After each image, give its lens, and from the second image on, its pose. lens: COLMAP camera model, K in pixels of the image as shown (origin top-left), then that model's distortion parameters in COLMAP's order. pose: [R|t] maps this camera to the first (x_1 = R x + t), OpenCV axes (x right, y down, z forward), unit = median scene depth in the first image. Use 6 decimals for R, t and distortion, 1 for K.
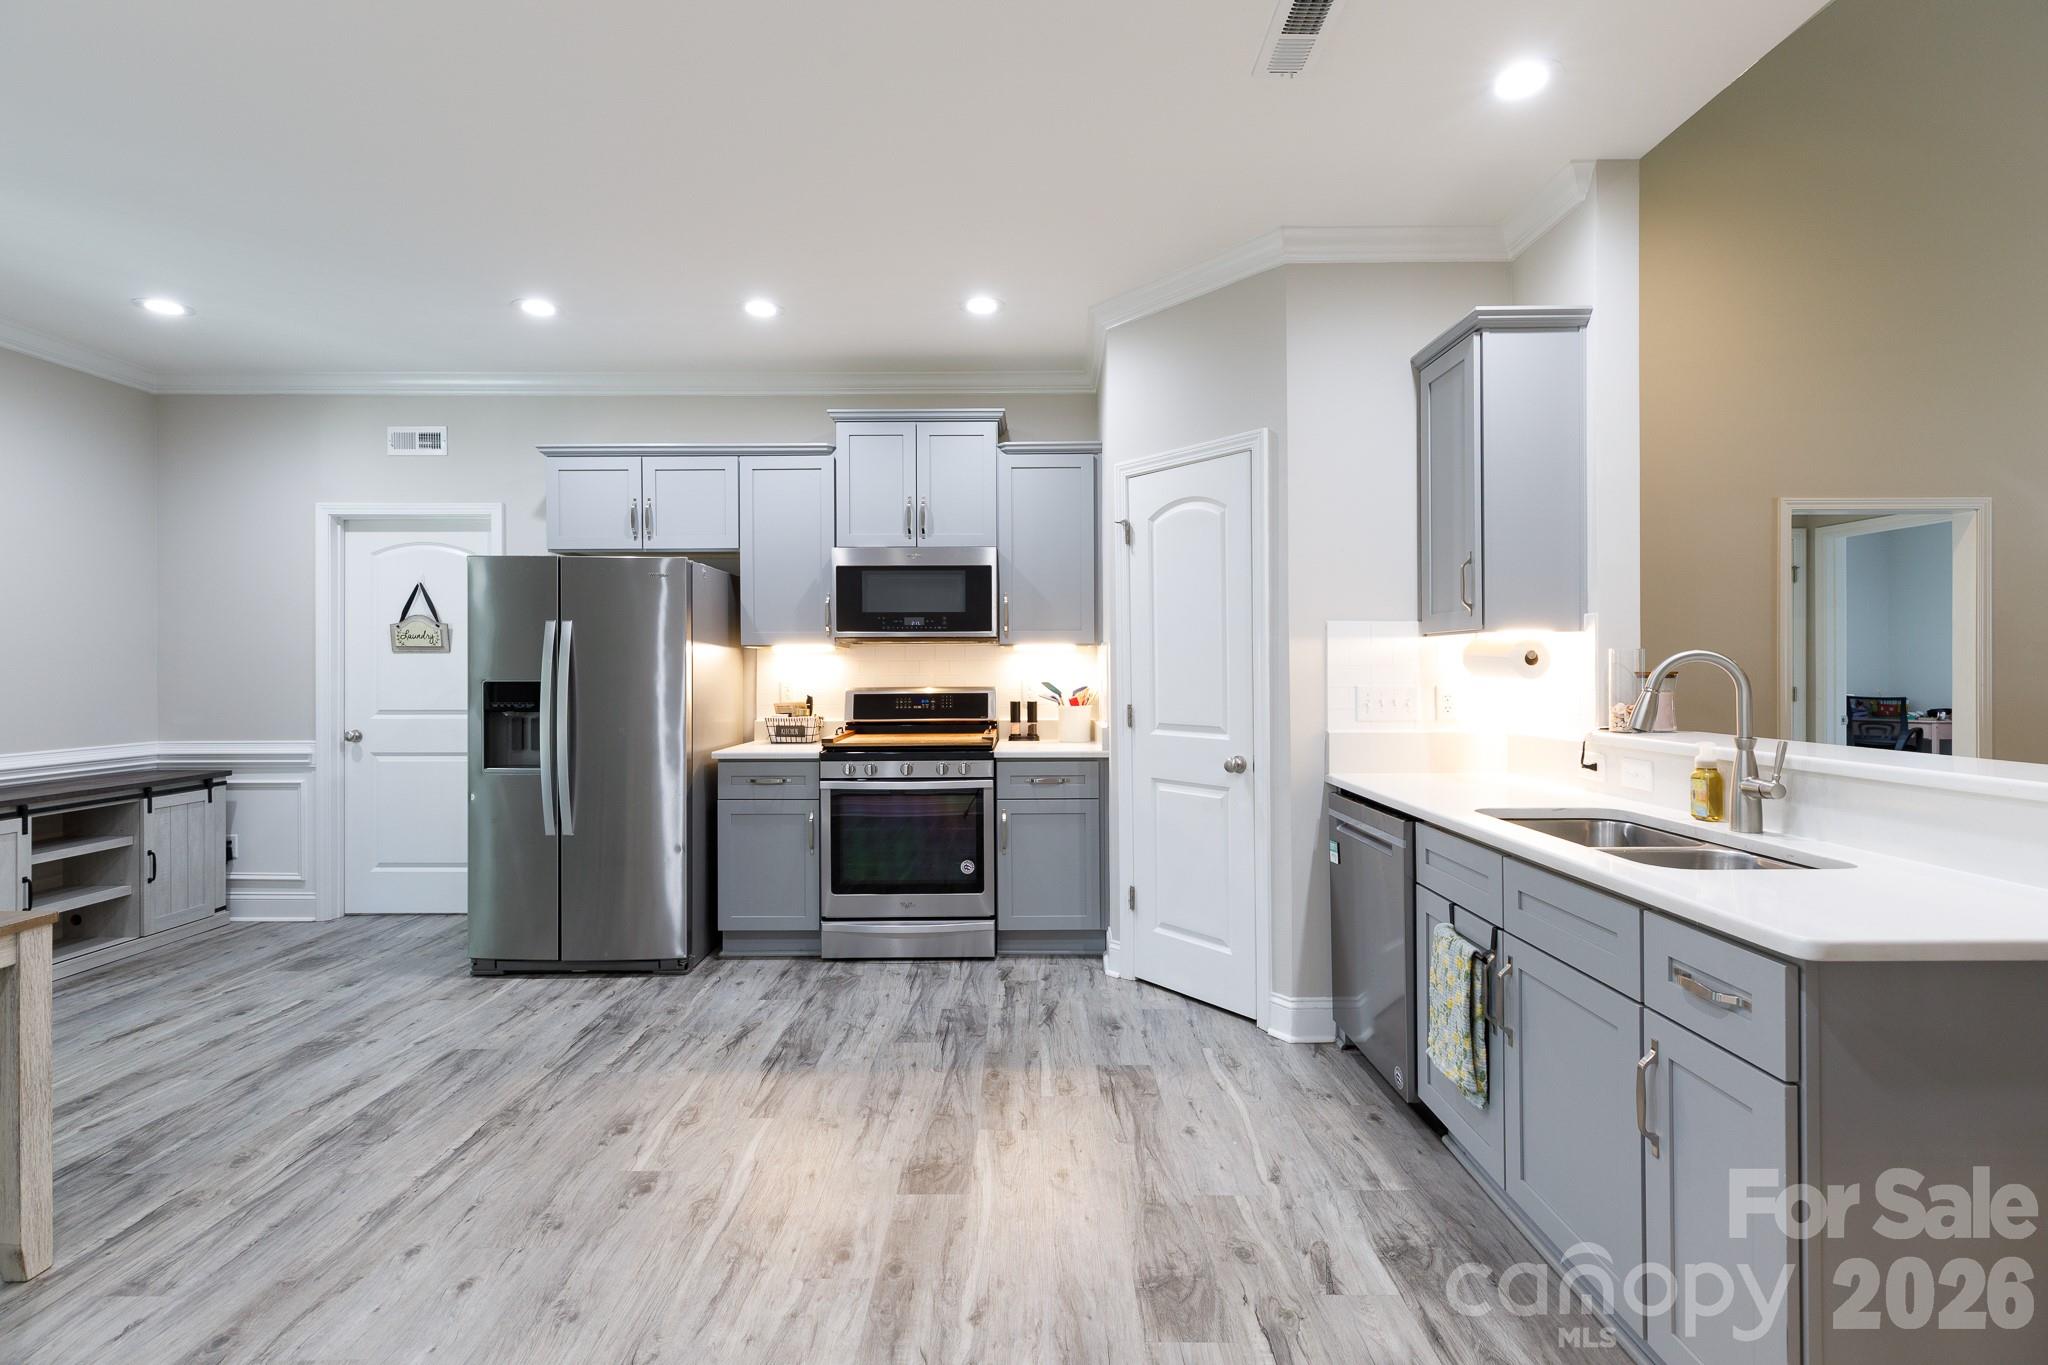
lens RADIAL K [[937.8, 0, 1024.9], [0, 937.8, 669.1], [0, 0, 1]] dist [0.008357, 0.000104]
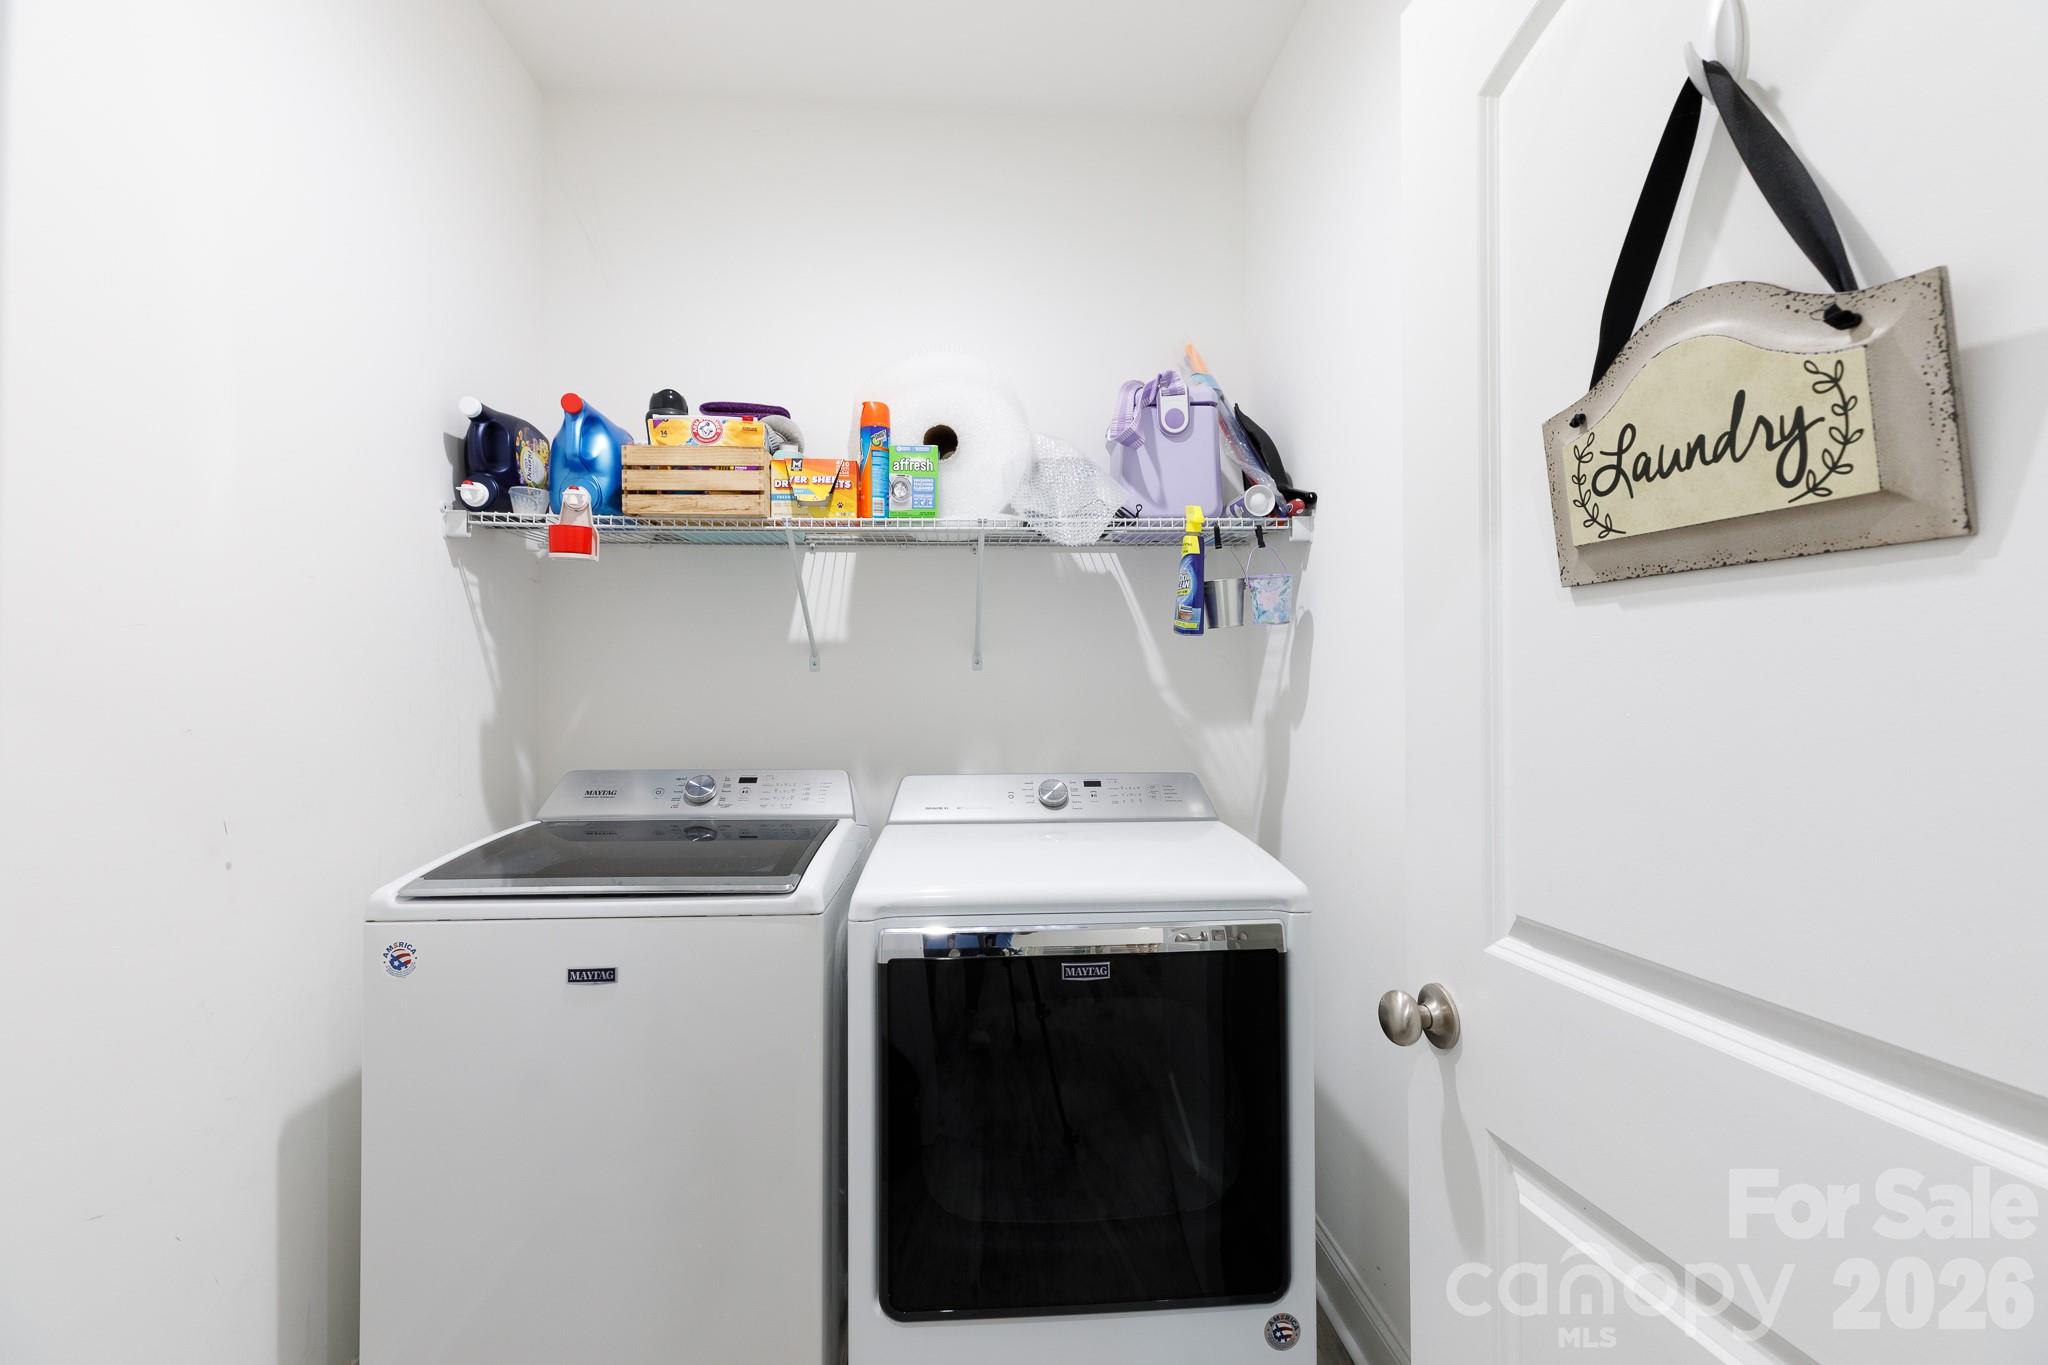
lens RADIAL K [[941.7, 0, 1029.6], [0, 941.7, 704.3], [0, 0, 1]] dist [-0.001492, -0.000308]
pose [[0.179473, 0.011718, -0.983693, -0.543198], [-0.000811, 0.999930, 0.011763, 0.000416], [0.983763, -0.001313, 0.179470, 0.906794]]
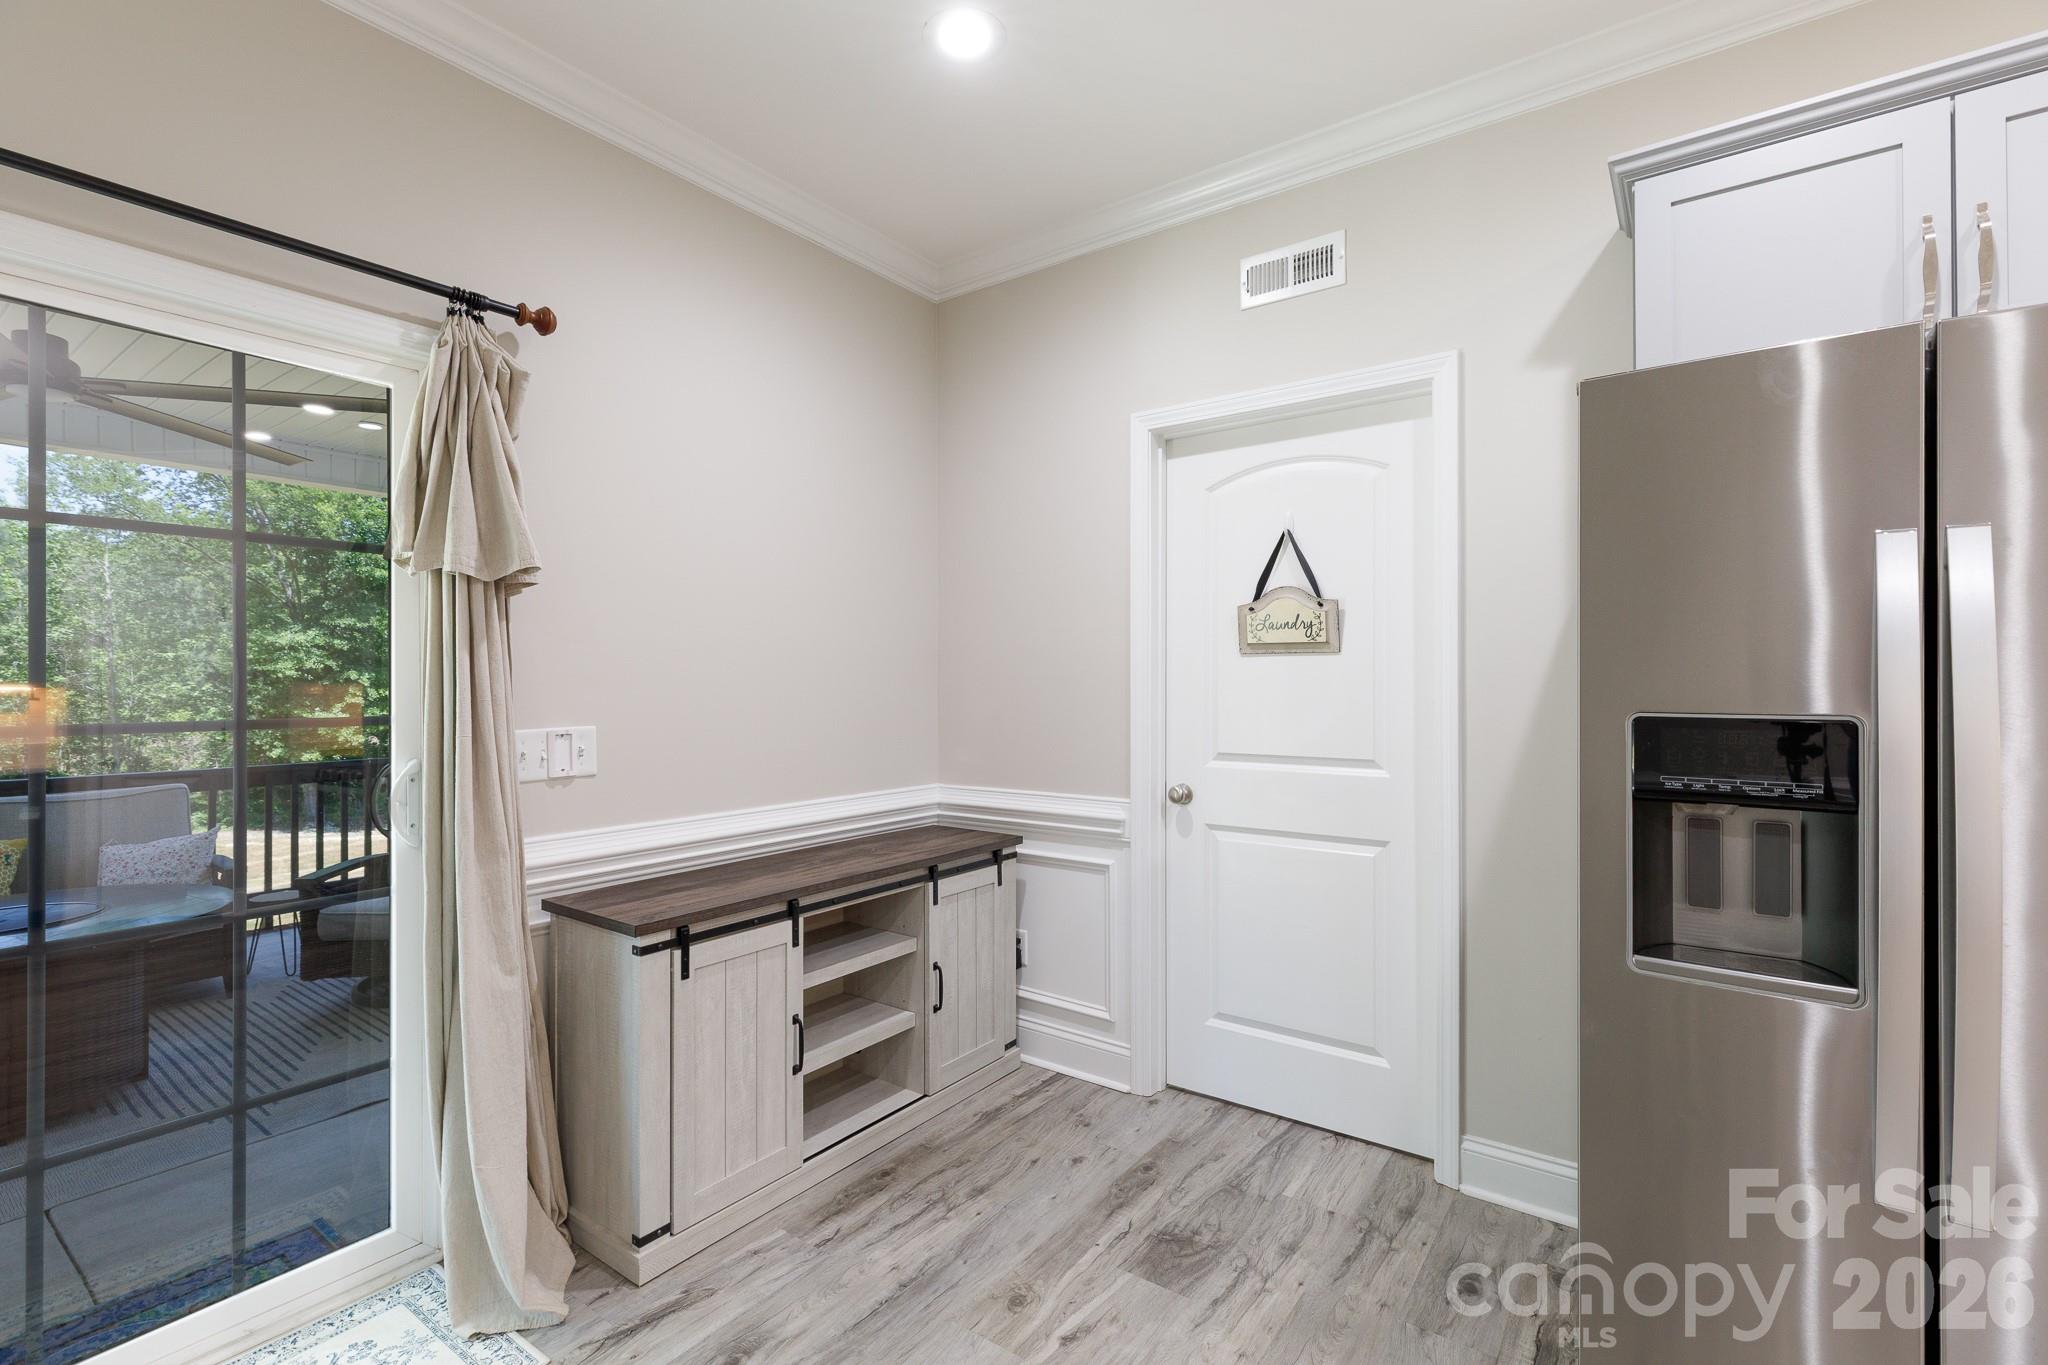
lens RADIAL K [[924.3, 0, 1024.0], [0, 924.3, 682.5], [0, 0, 1]] dist [0.008140, 0.000115]
pose [[0.812820, -0.000537, -0.582515, -0.463924], [-0.001096, 0.999996, -0.002451, 0.001069], [0.582514, 0.002631, 0.812816, 0.474704]]
